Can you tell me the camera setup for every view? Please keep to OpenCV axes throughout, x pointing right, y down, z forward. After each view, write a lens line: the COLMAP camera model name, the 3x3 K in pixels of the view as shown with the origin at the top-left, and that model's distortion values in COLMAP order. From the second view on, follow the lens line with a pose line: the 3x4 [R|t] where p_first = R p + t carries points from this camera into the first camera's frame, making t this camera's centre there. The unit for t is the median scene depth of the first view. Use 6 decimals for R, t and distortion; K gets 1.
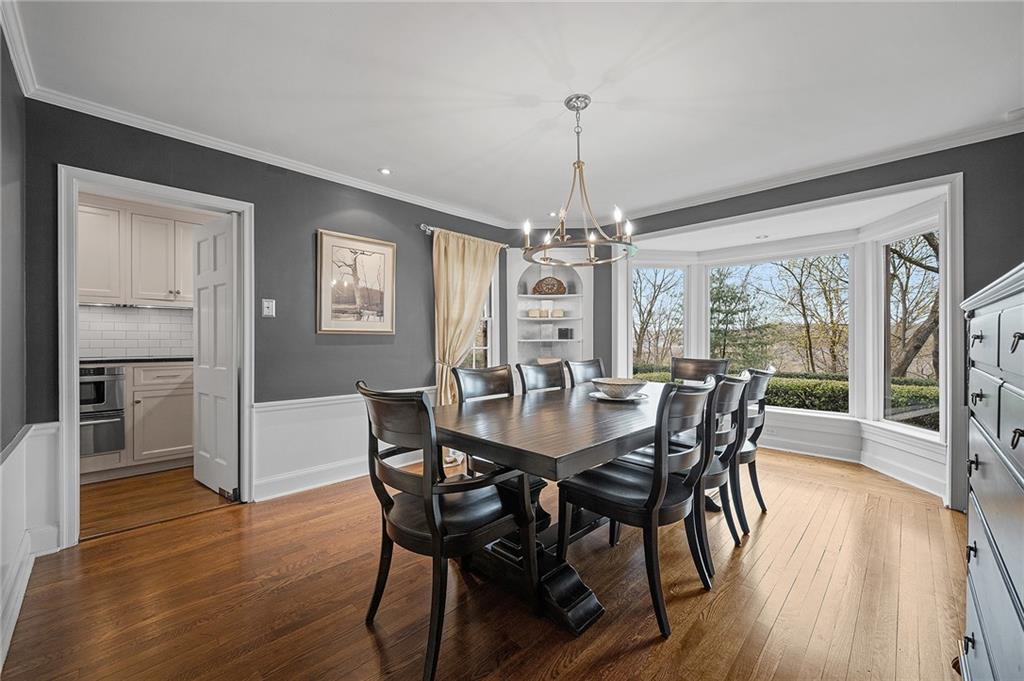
lens RADIAL K [[402.9, 0, 511.9], [0, 402.9, 339.3], [0, 0, 1]] dist [-0.000636, -0.000226]
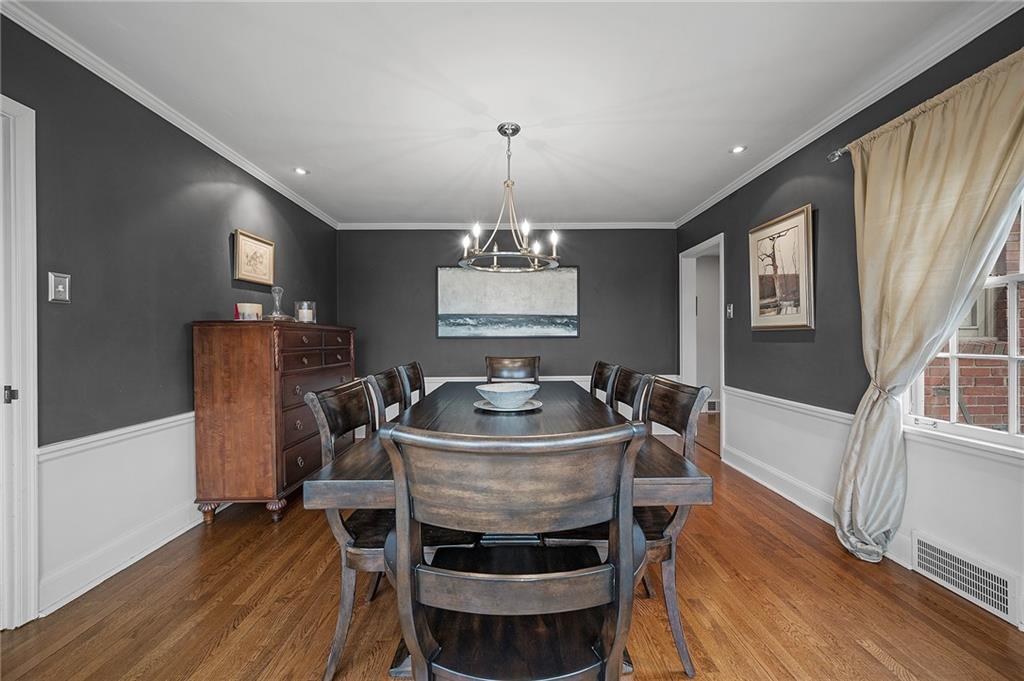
lens RADIAL K [[402.9, 0, 511.9], [0, 402.9, 339.3], [0, 0, 1]] dist [-0.000636, -0.000226]
pose [[-0.705209, 0.005349, -0.708980, 0.649010], [0.006352, 0.999979, 0.001227, 0.002643], [0.708971, -0.003638, -0.705228, 1.209605]]
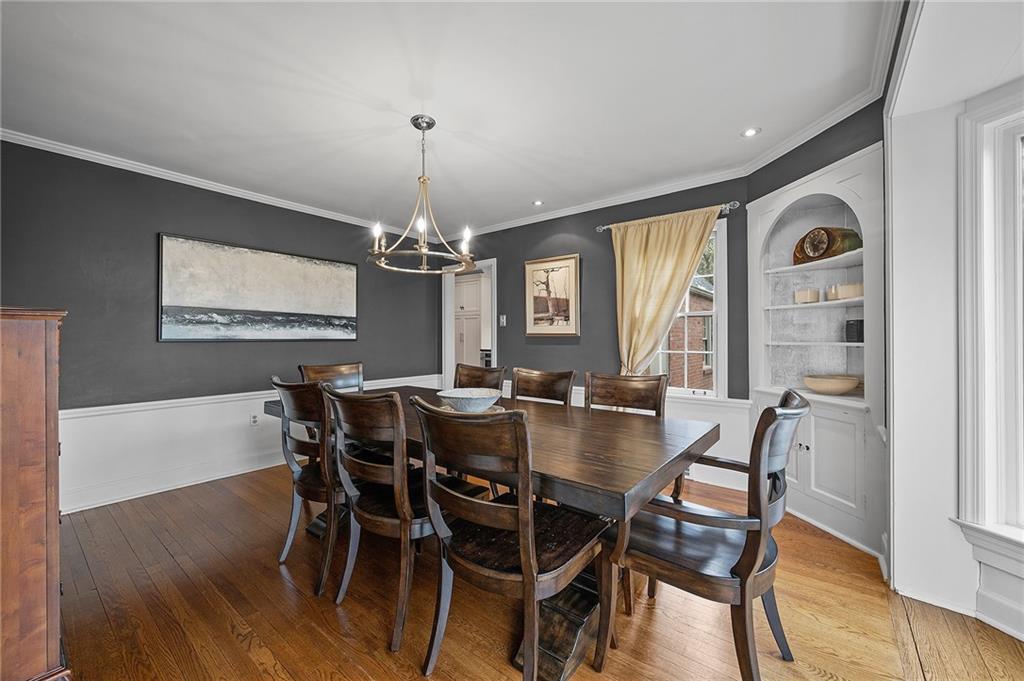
lens RADIAL K [[402.9, 0, 511.9], [0, 402.9, 339.3], [0, 0, 1]] dist [-0.000636, -0.000226]
pose [[0.110865, 0.003247, -0.993830, 0.843650], [0.002563, 0.999990, 0.003553, -0.008185], [0.993832, -0.002941, 0.110856, 0.744607]]
